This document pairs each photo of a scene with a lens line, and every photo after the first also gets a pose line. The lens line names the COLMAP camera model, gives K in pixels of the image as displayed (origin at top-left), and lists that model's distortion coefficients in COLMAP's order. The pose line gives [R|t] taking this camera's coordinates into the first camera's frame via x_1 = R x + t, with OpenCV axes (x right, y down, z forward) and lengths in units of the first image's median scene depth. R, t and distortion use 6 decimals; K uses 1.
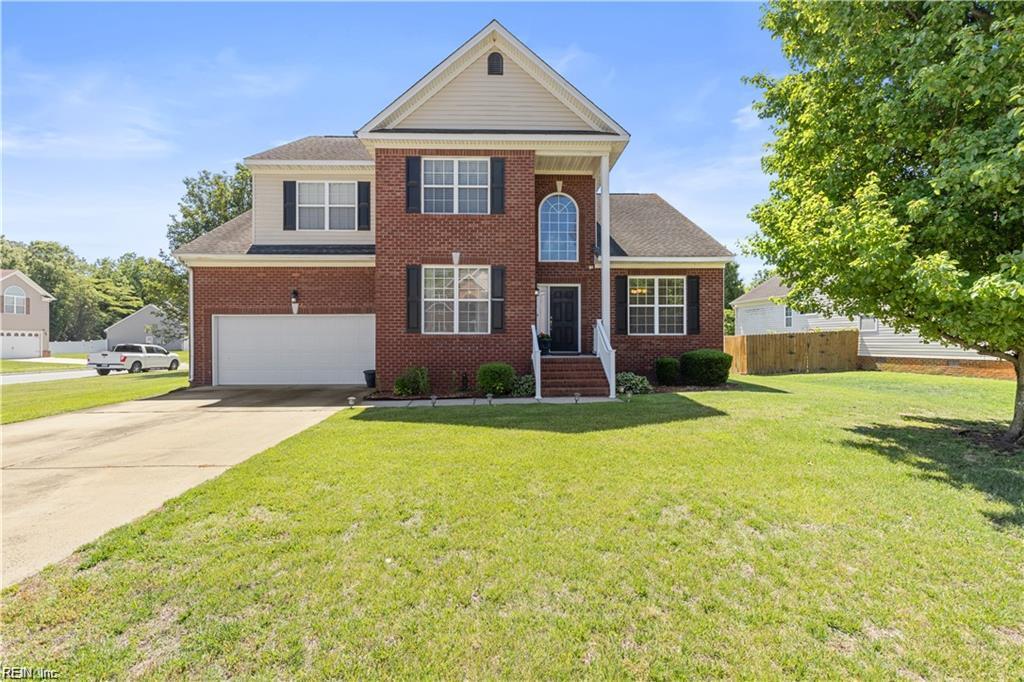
lens RADIAL K [[448.6, 0, 510.0], [0, 448.6, 337.1], [0, 0, 1]] dist [0.003594, 0.000275]
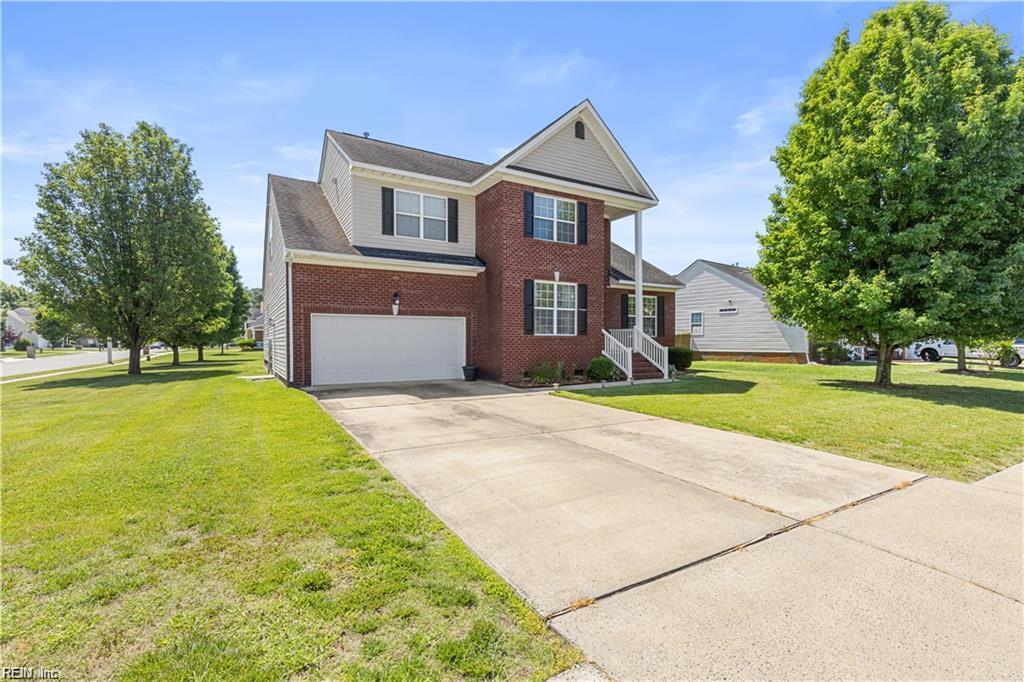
lens RADIAL K [[448.6, 0, 514.8], [0, 448.6, 344.4], [0, 0, 1]] dist [0.003594, 0.000275]
pose [[0.879743, -0.002577, 0.475443, -0.830650], [-0.005291, 0.999870, 0.015210, 0.000181], [-0.475421, -0.015896, 0.879615, -0.075627]]
